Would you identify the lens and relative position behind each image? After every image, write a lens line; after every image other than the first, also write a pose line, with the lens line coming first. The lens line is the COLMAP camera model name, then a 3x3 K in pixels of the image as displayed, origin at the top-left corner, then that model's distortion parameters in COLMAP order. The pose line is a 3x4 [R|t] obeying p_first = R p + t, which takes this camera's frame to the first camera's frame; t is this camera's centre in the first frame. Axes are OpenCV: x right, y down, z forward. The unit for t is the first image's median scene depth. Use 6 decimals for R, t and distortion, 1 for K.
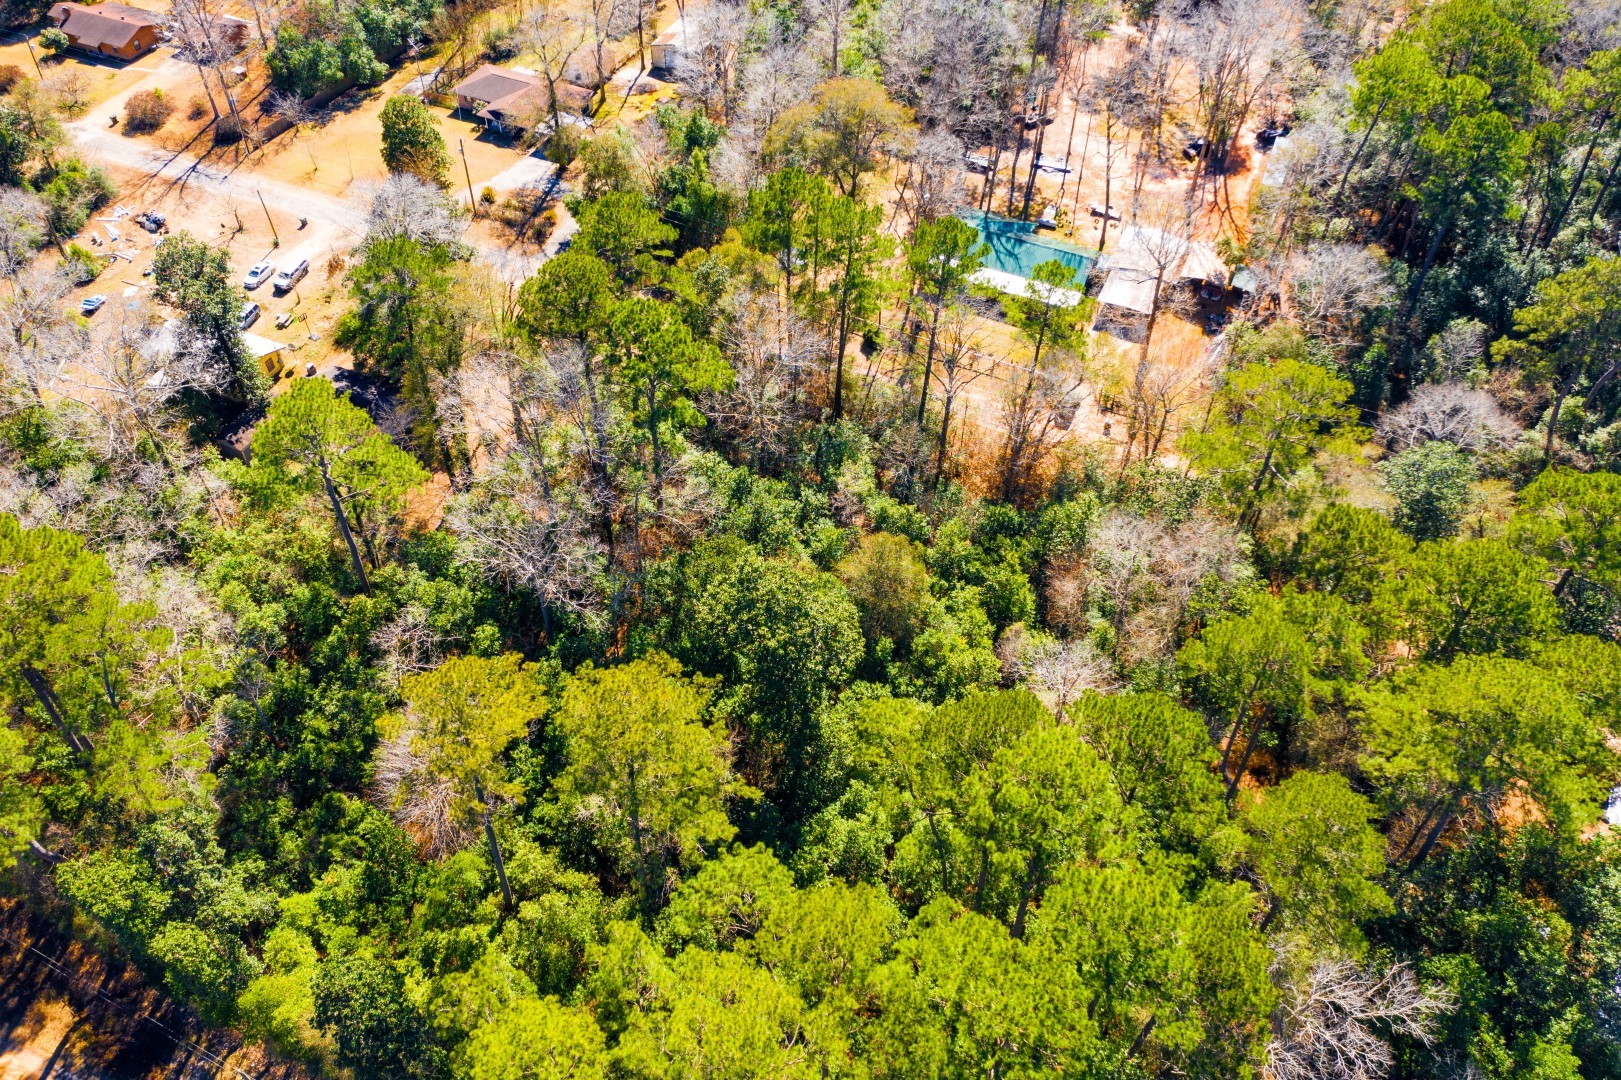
lens RADIAL K [[1288.4, 0, 811.7], [0, 1288.4, 528.3], [0, 0, 1]] dist [-0.004880, 0.005933]
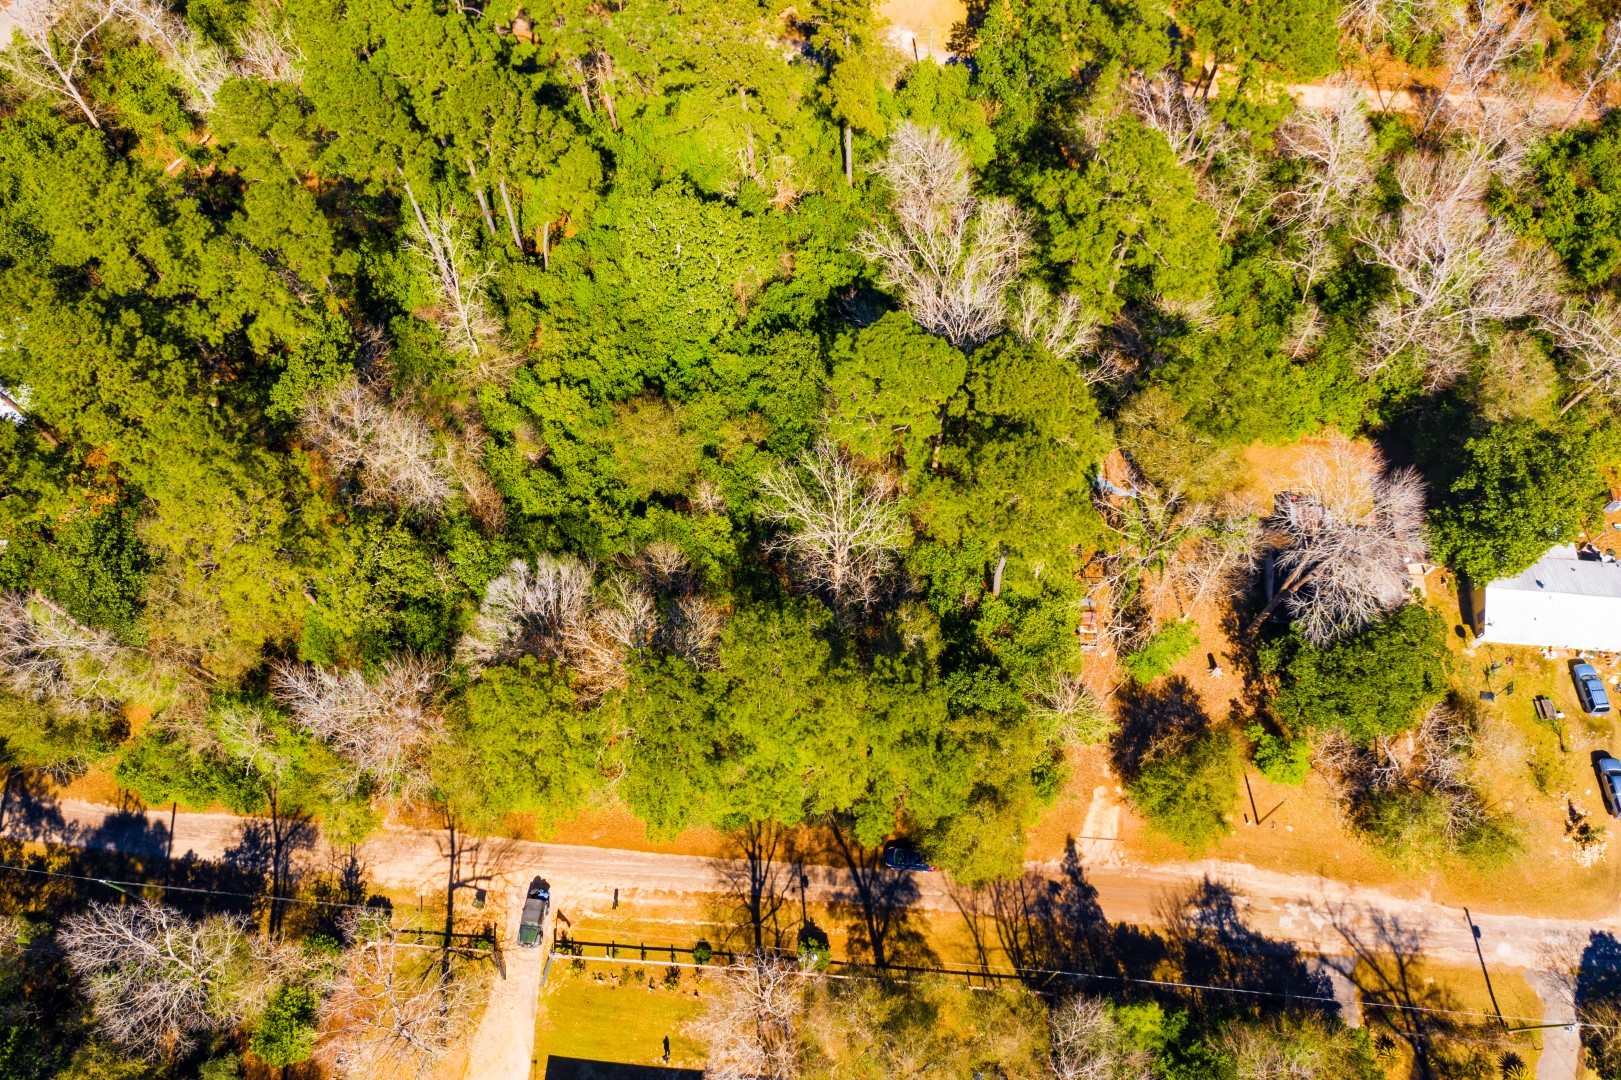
lens RADIAL K [[1288.4, 0, 812.1], [0, 1288.4, 532.5], [0, 0, 1]] dist [-0.004880, 0.005933]
pose [[-0.941229, 0.303119, -0.149019, 0.075880], [-0.249527, -0.326655, 0.911610, -0.649918], [0.227649, 0.895218, 0.383094, 0.467781]]
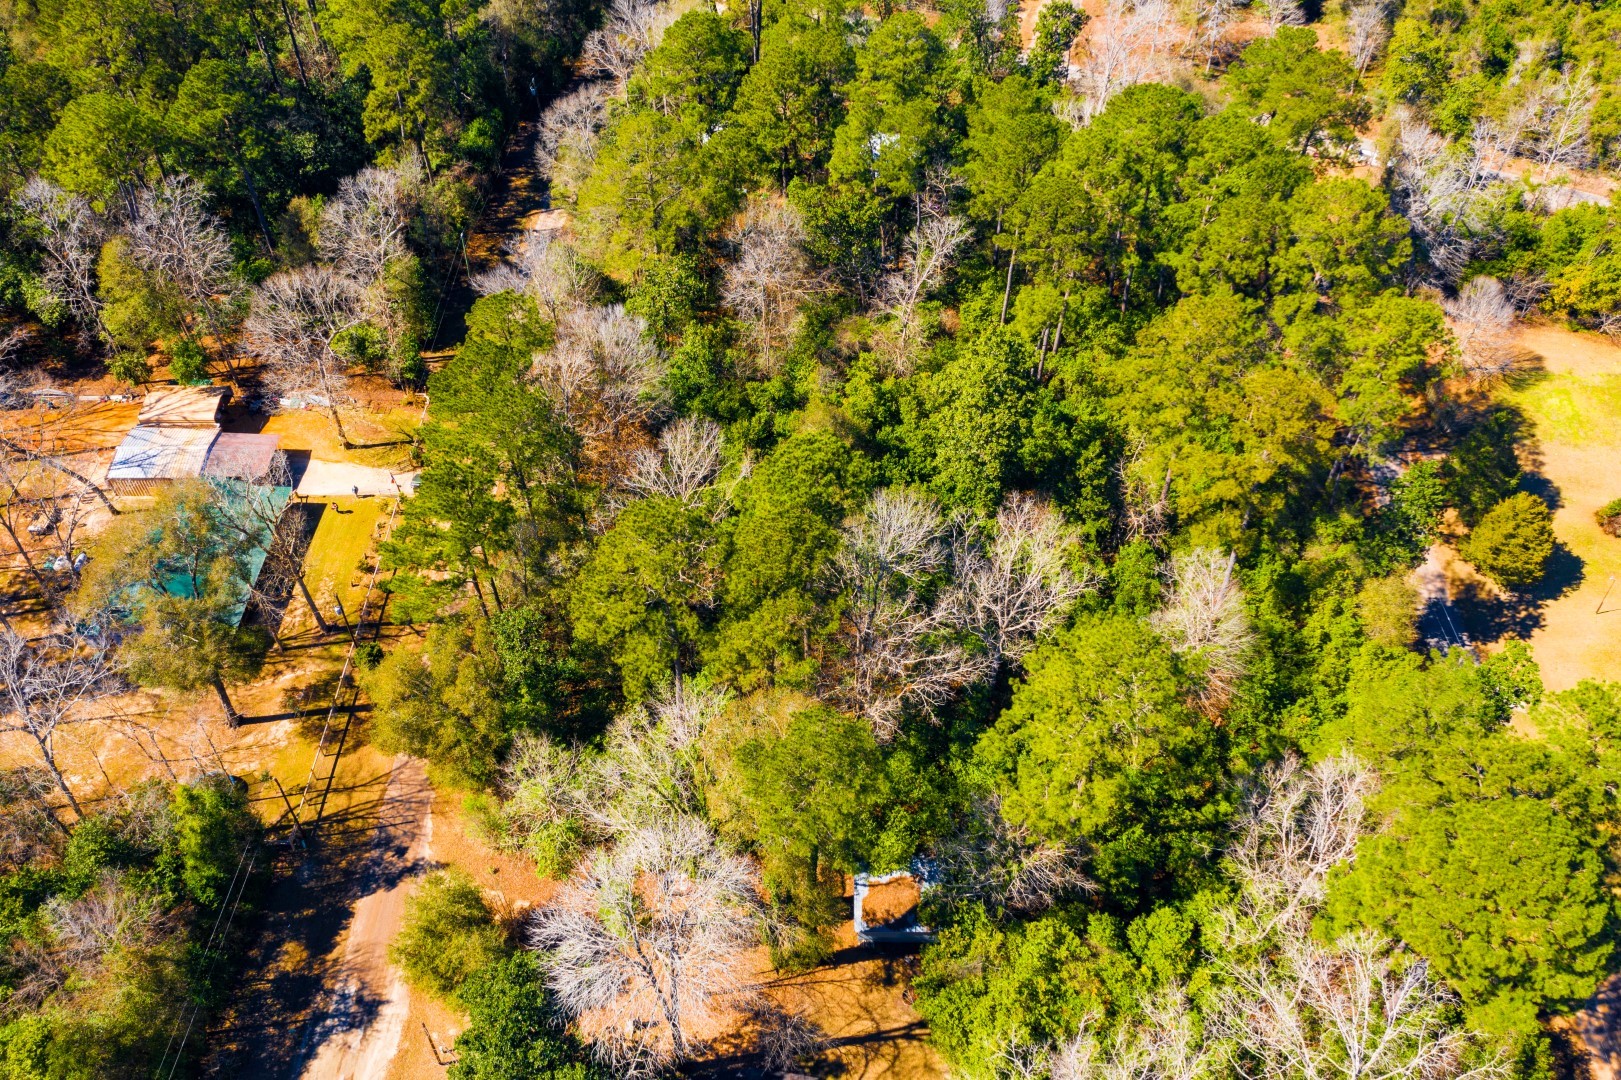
lens RADIAL K [[1288.4, 0, 822.7], [0, 1288.4, 535.3], [0, 0, 1]] dist [-0.004880, 0.005933]
pose [[-0.418663, -0.669964, 0.613082, -0.457475], [0.655314, 0.244503, 0.714690, -0.497661], [-0.628717, 0.700976, 0.336672, 0.454425]]
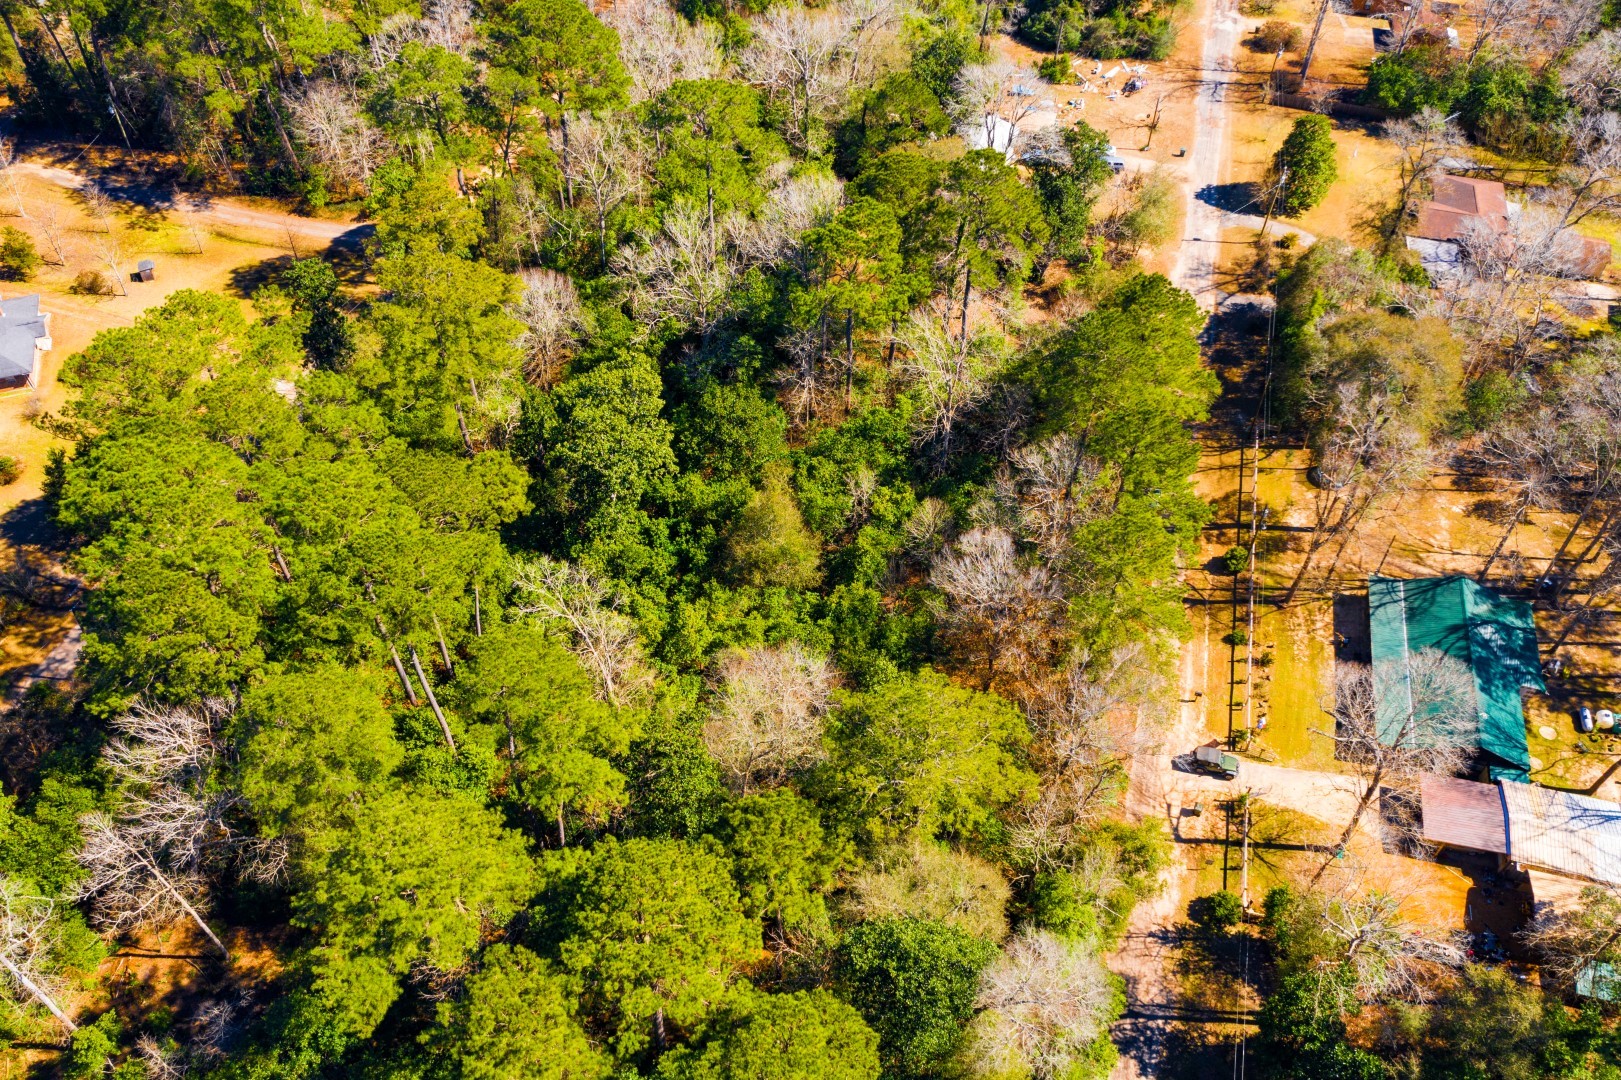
lens RADIAL K [[1288.4, 0, 819.7], [0, 1288.4, 537.3], [0, 0, 1]] dist [-0.004880, 0.005933]
pose [[0.179805, 0.720865, -0.669345, 0.500109], [-0.729409, 0.554246, 0.400967, -0.268391], [0.660025, 0.416131, 0.625462, 0.256226]]
